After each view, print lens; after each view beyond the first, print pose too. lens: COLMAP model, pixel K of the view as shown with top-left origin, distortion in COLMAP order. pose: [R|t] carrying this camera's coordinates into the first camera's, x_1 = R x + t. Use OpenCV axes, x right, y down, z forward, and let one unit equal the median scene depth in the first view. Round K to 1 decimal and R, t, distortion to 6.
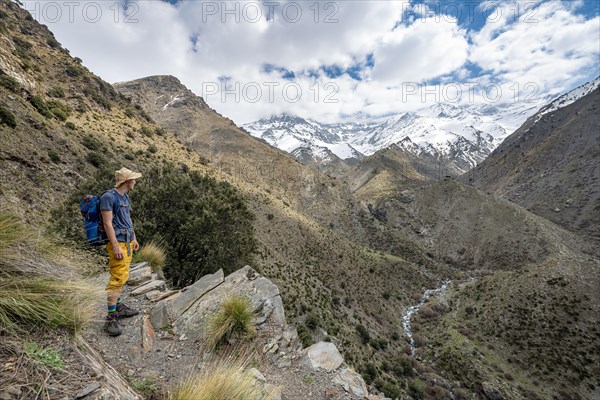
lens RADIAL K [[237.4, 0, 298.9], [0, 237.4, 198.6], [0, 0, 1]] dist [-0.019939, -0.000695]
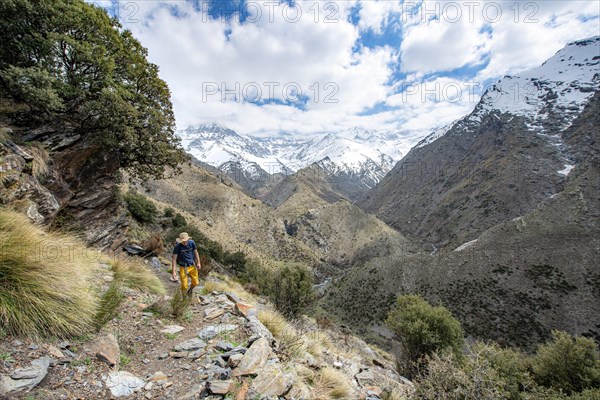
lens RADIAL K [[237.4, 0, 298.9], [0, 237.4, 198.6], [0, 0, 1]] dist [-0.019939, -0.000695]
pose [[0.960483, 0.001370, 0.278334, 0.008715], [0.010703, 0.999066, -0.041853, -0.010254], [-0.278131, 0.043178, 0.959572, -0.051983]]
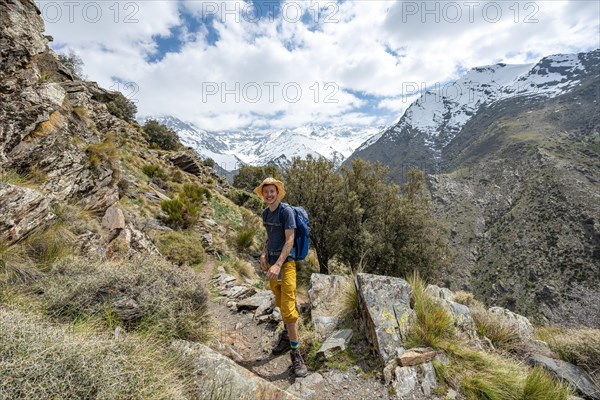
lens RADIAL K [[242.2, 0, 300.0], [0, 242.2, 200.0], [0, 0, 1]] dist [-0.012871, -0.000306]
pose [[0.900497, -0.030392, 0.433799, -0.009557], [0.035433, 0.999366, -0.003540, -0.018620], [-0.433416, 0.018558, 0.901003, -0.148398]]
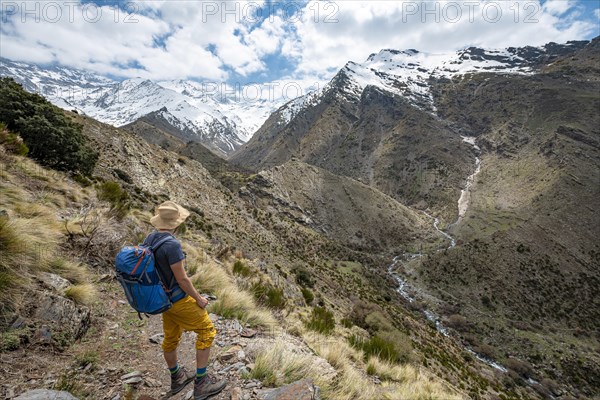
lens RADIAL K [[237.4, 0, 298.9], [0, 237.4, 198.6], [0, 0, 1]] dist [-0.019939, -0.000695]
pose [[0.511894, -0.097938, 0.853448, -0.047623], [0.024090, 0.994726, 0.099701, -0.005159], [-0.858711, -0.030477, 0.511553, 0.128473]]
